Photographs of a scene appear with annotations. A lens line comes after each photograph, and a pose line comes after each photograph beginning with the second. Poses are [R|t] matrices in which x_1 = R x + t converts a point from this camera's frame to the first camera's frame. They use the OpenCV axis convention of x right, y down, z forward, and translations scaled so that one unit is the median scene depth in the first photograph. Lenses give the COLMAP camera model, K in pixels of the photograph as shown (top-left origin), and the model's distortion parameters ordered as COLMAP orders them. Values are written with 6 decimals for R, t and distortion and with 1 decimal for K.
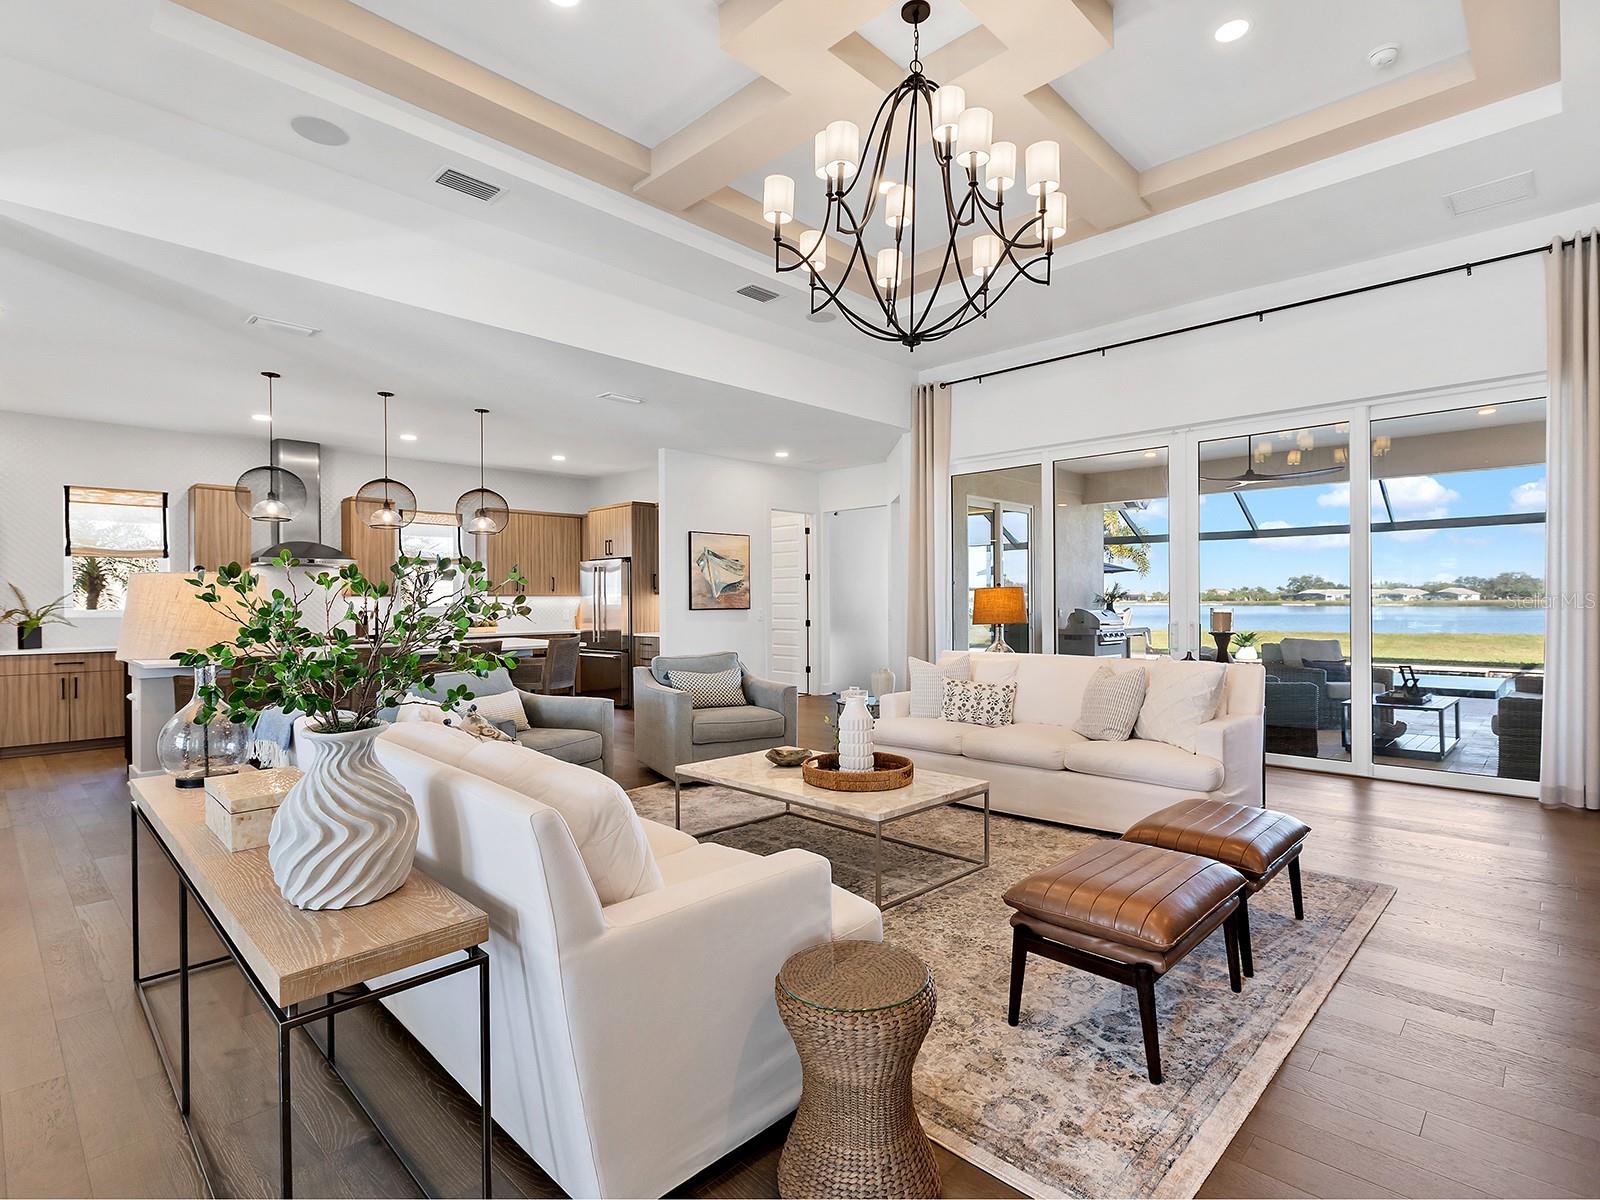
lens RADIAL K [[809.8, 0, 818.0], [0, 809.8, 601.7], [0, 0, 1]] dist [0.011335, -0.002366]
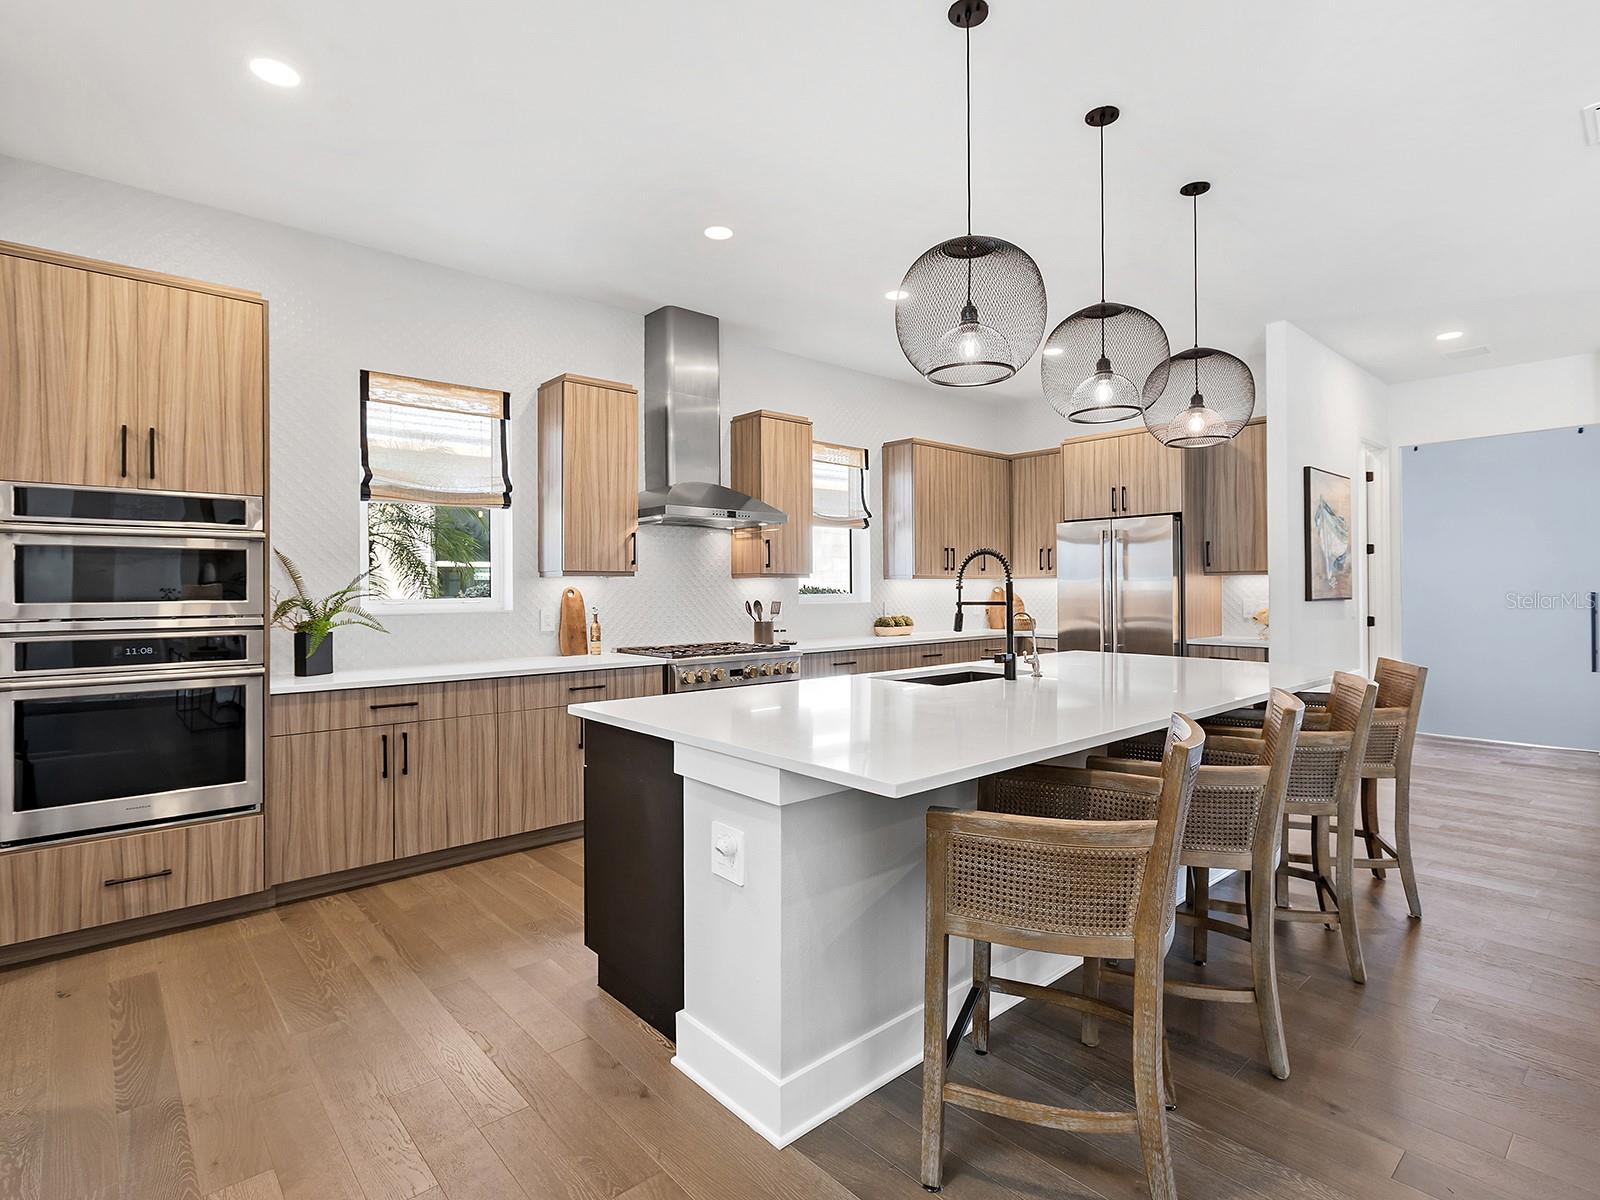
lens RADIAL K [[809.8, 0, 815.2], [0, 809.8, 589.1], [0, 0, 1]] dist [0.011335, -0.002366]
pose [[0.997087, 0.001897, -0.076243, -0.599893], [-0.001854, 0.999998, 0.000638, 0.001847], [0.076244, -0.000495, 0.997089, 0.501314]]
